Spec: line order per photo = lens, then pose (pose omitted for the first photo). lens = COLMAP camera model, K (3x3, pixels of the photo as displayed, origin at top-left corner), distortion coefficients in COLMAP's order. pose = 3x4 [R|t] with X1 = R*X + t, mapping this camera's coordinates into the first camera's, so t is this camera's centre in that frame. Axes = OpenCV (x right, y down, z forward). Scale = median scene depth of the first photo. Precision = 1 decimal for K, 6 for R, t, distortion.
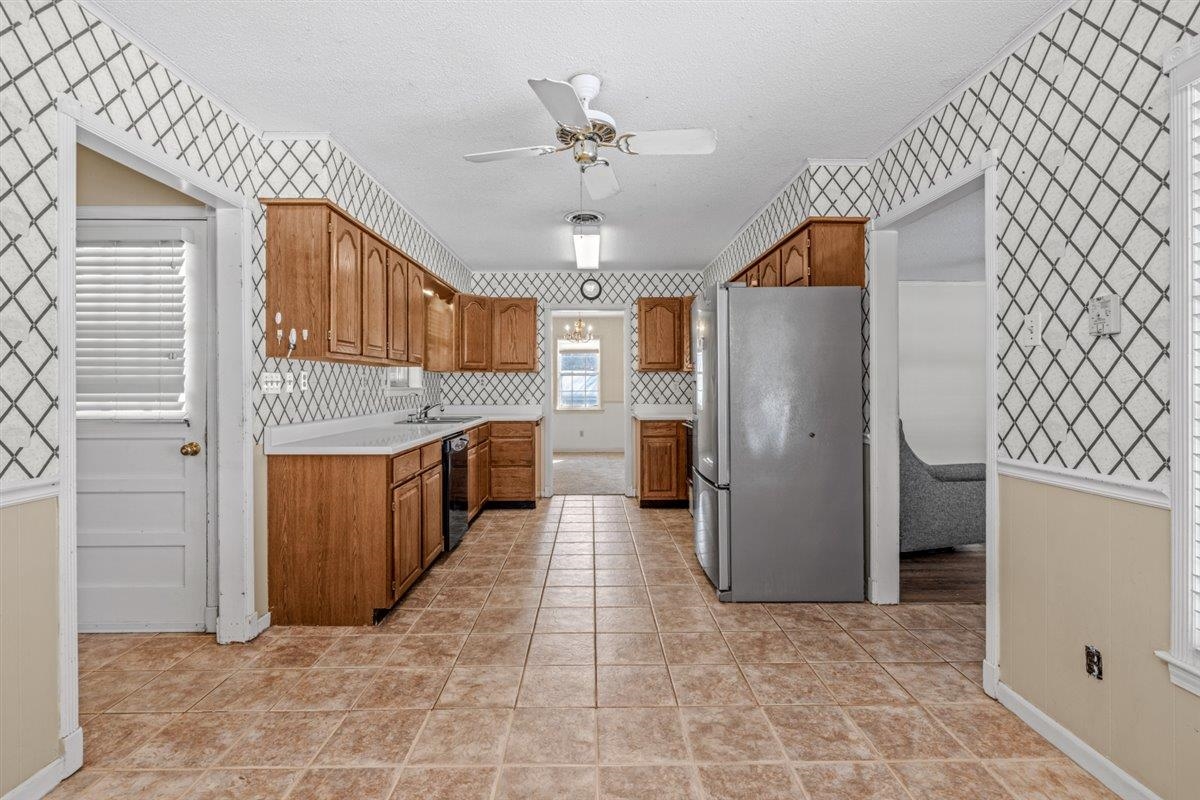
lens RADIAL K [[609.8, 0, 593.9], [0, 609.8, 395.5], [0, 0, 1]] dist [-0.008758, 0.000721]
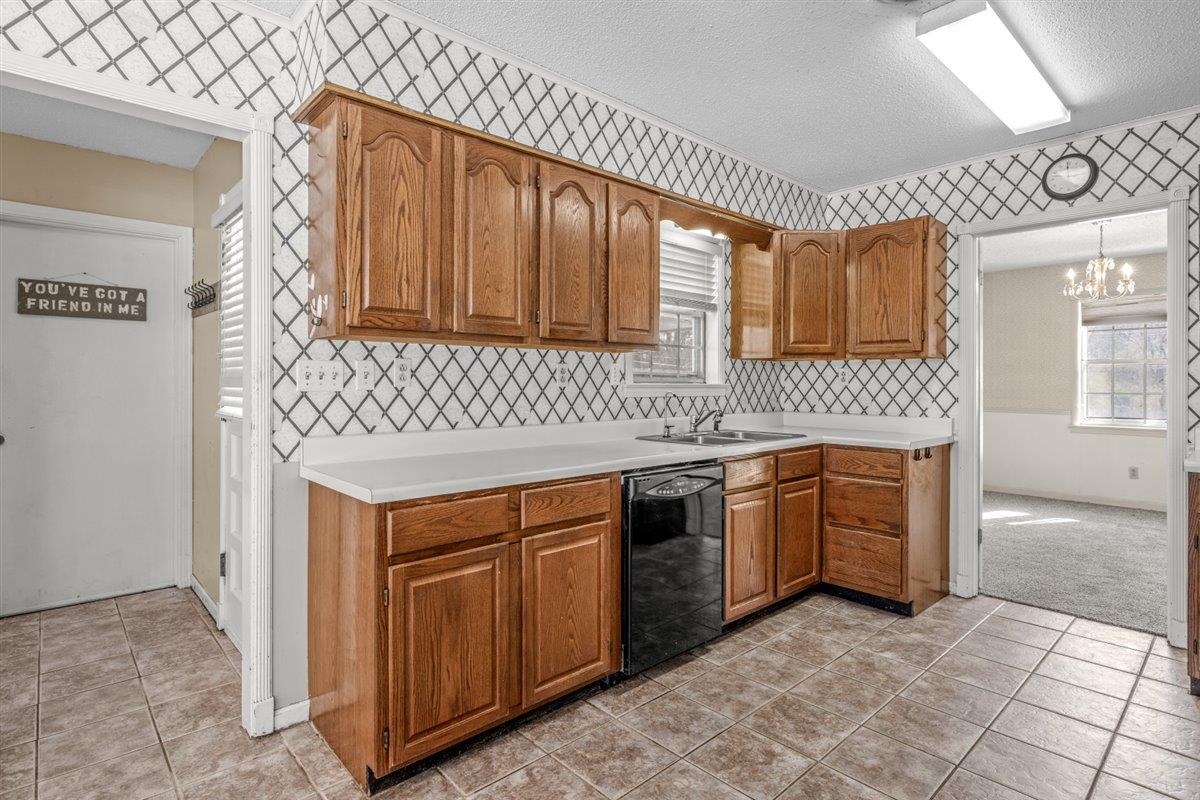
lens RADIAL K [[609.8, 0, 599.0], [0, 609.8, 387.9], [0, 0, 1]] dist [-0.008758, 0.000721]
pose [[0.646896, 0.011567, -0.762490, 0.051822], [-0.017194, 0.999852, 0.000580, -0.002923], [0.762384, 0.012735, 0.646999, 0.187291]]
